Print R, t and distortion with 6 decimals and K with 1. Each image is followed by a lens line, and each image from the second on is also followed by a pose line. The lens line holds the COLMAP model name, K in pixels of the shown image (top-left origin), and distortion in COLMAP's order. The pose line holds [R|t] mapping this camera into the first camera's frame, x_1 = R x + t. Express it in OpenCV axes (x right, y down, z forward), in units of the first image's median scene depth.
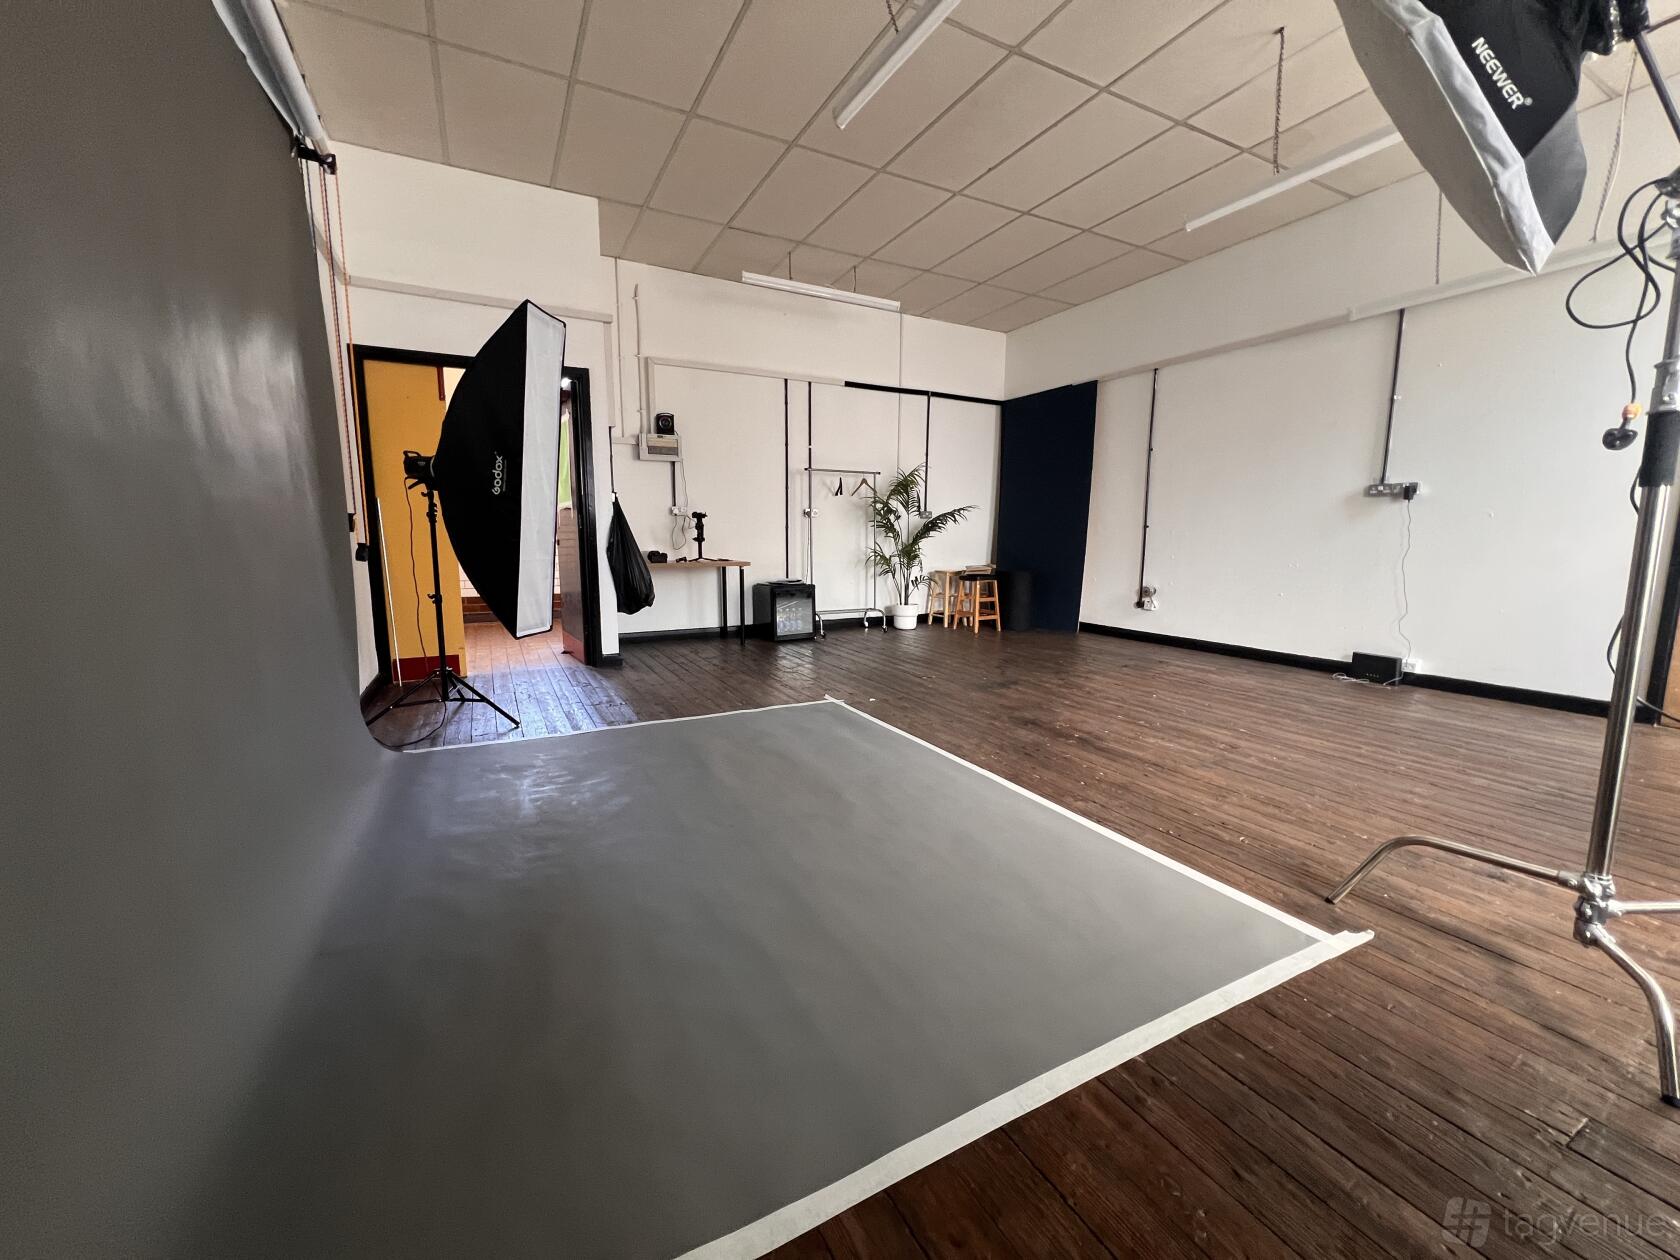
lens RADIAL K [[680.3, 0, 841.8], [0, 680.3, 623.2], [0, 0, 1]] dist [-0.000602, -0.000140]
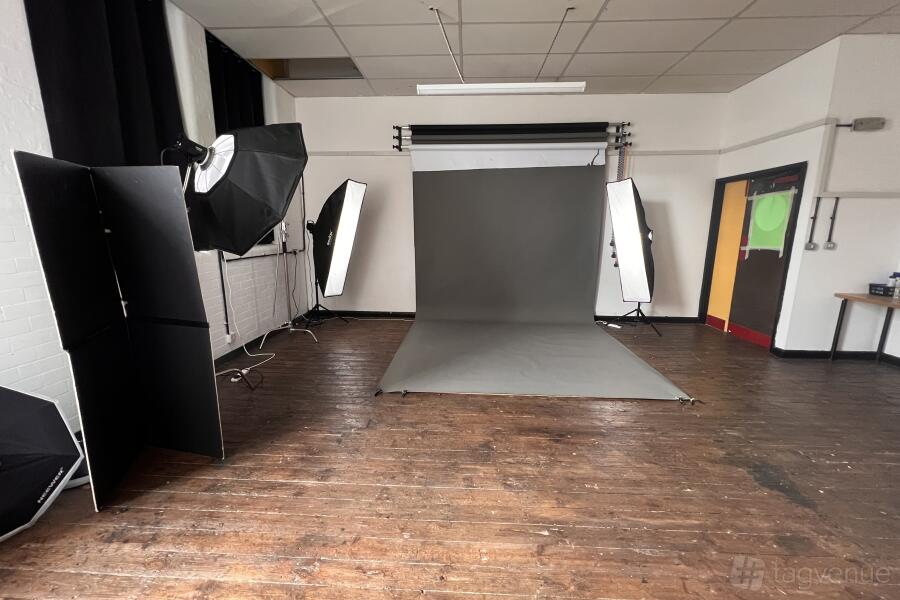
lens RADIAL K [[359.7, 0, 449.6], [0, 359.7, 299.0], [0, 0, 1]] dist [-0.001305, -0.000102]
pose [[-0.515115, 0.163193, -0.841442, 0.784439], [-0.117930, 0.958877, 0.258163, -0.199989], [0.848970, 0.232215, -0.474686, 0.805903]]
